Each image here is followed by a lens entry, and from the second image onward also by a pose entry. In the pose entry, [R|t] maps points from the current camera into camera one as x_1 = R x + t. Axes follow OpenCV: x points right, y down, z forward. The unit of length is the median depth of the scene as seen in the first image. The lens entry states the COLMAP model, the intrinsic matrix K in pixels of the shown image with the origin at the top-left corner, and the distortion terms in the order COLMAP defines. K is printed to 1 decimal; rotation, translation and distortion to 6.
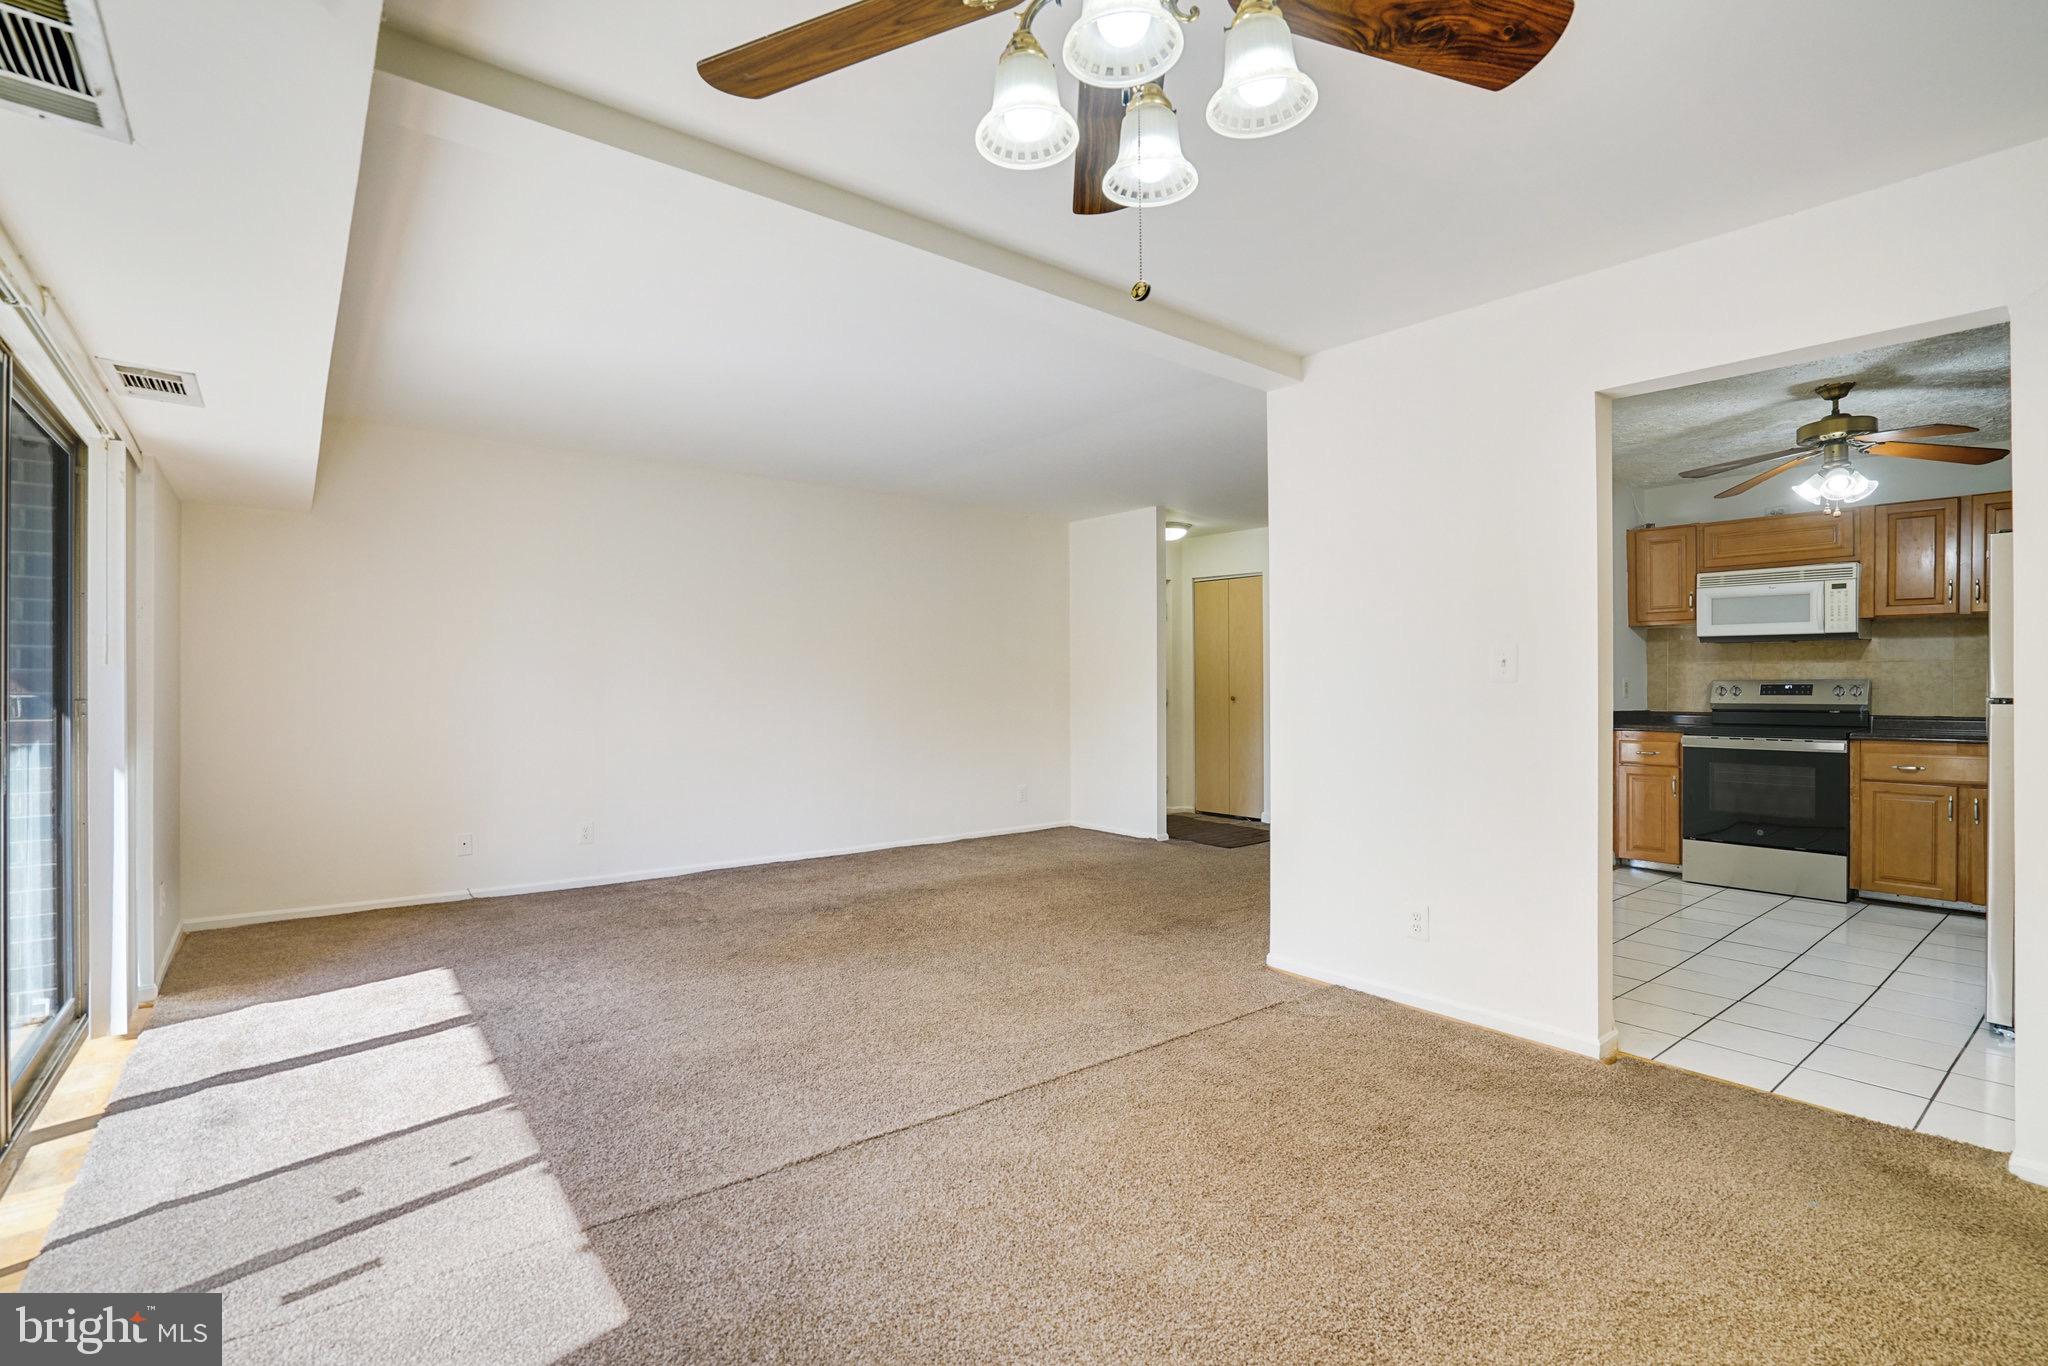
lens RADIAL K [[946.8, 0, 1042.8], [0, 946.8, 690.0], [0, 0, 1]] dist [-0.038412, 0.010771]
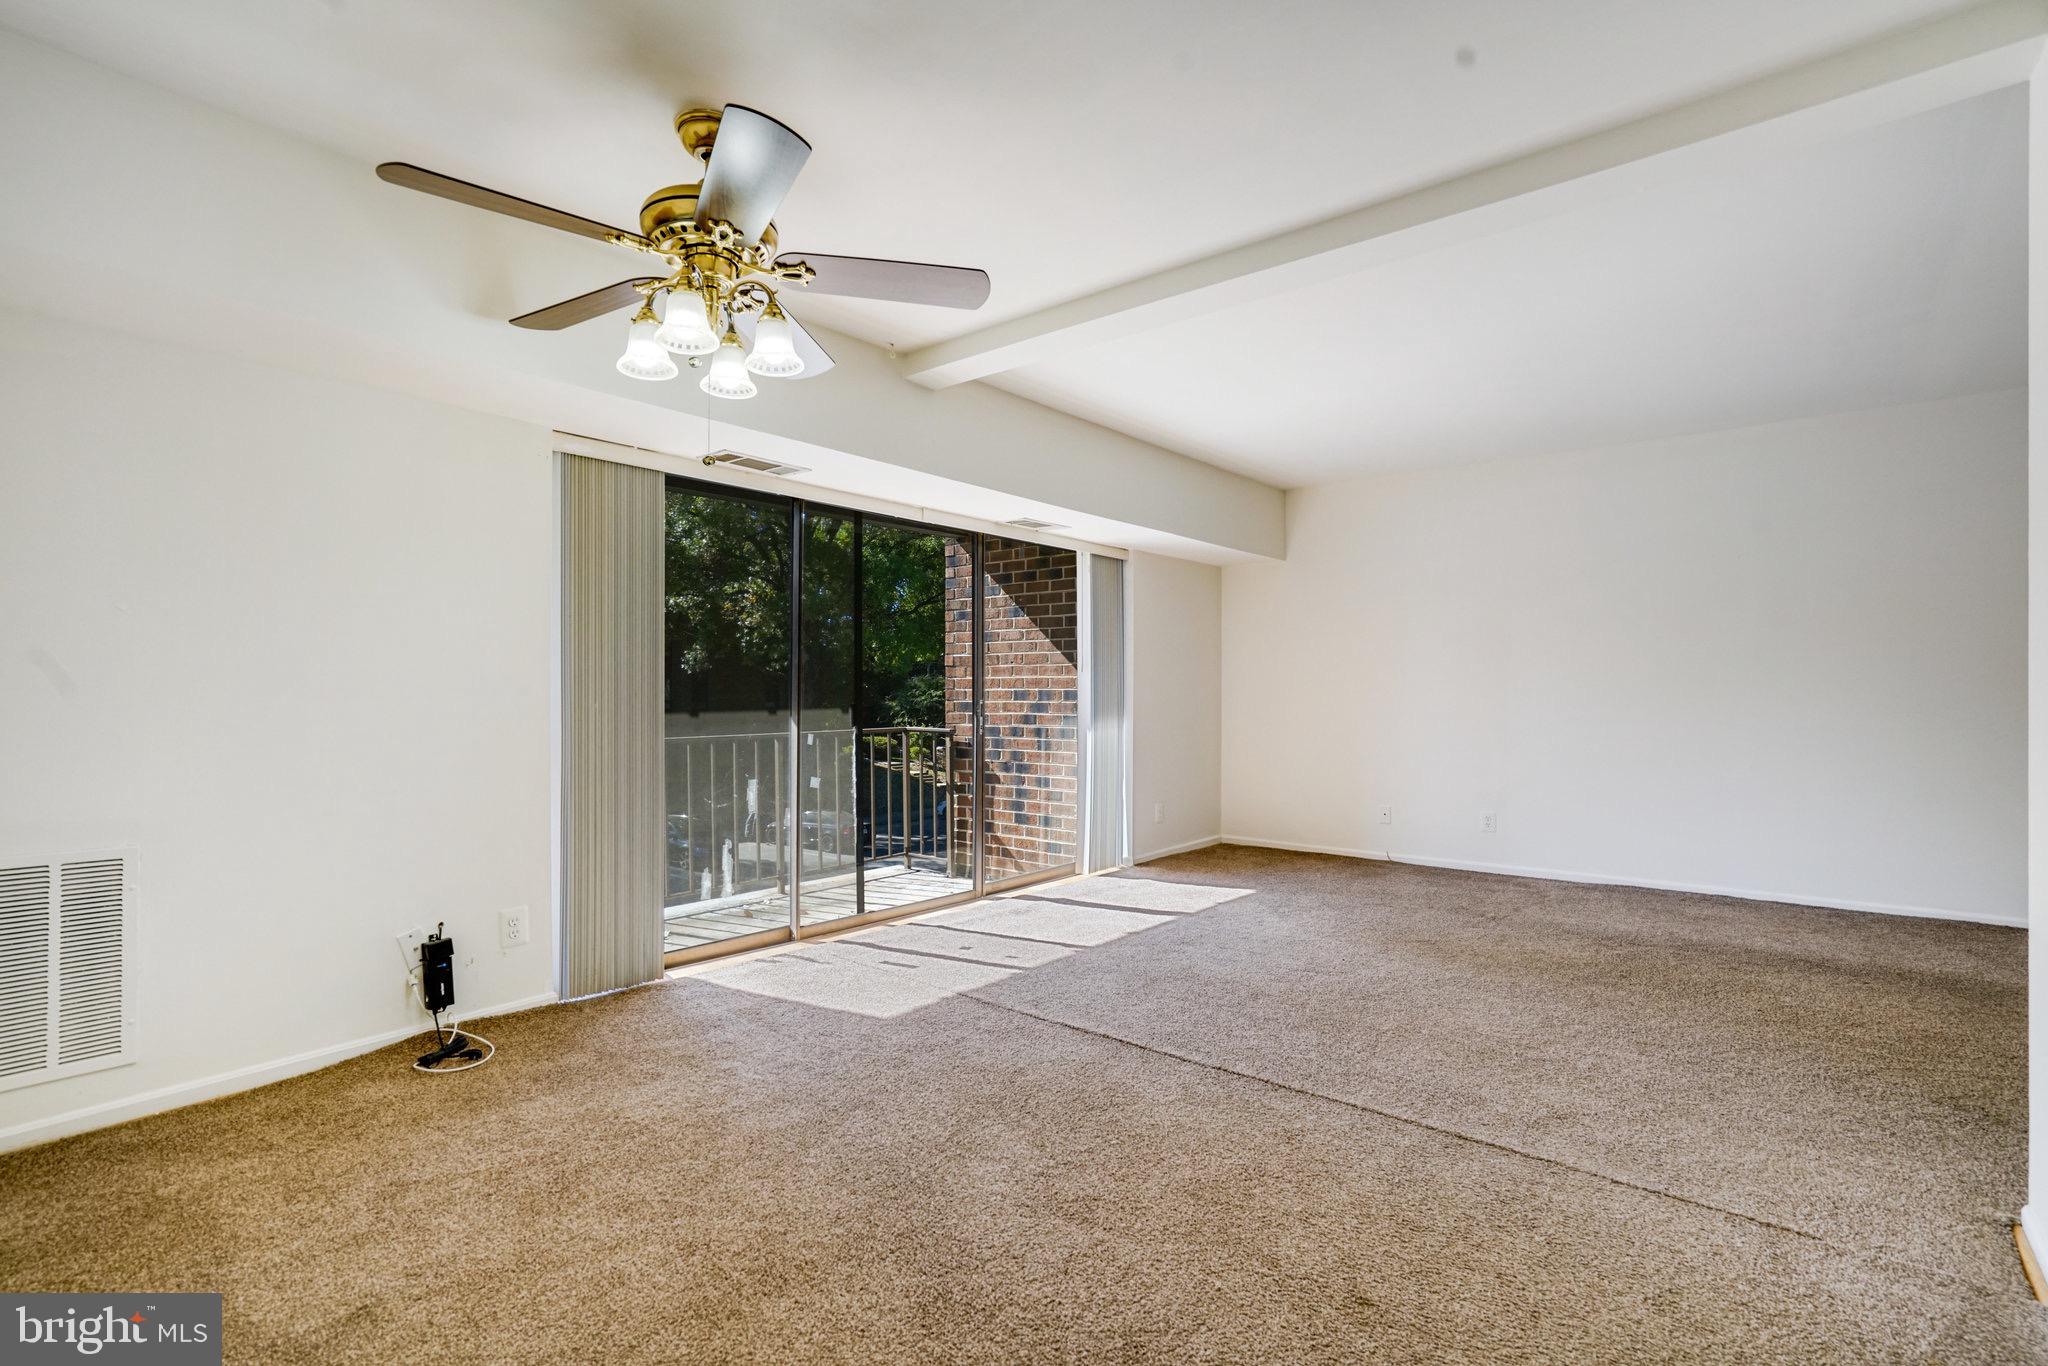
lens RADIAL K [[946.8, 0, 1002.9], [0, 946.8, 684.2], [0, 0, 1]] dist [-0.038412, 0.010771]
pose [[0.175925, -0.011922, -0.984331, 0.726227], [0.000972, 0.999928, -0.011937, 0.016046], [0.984403, 0.001143, 0.175924, 0.448886]]
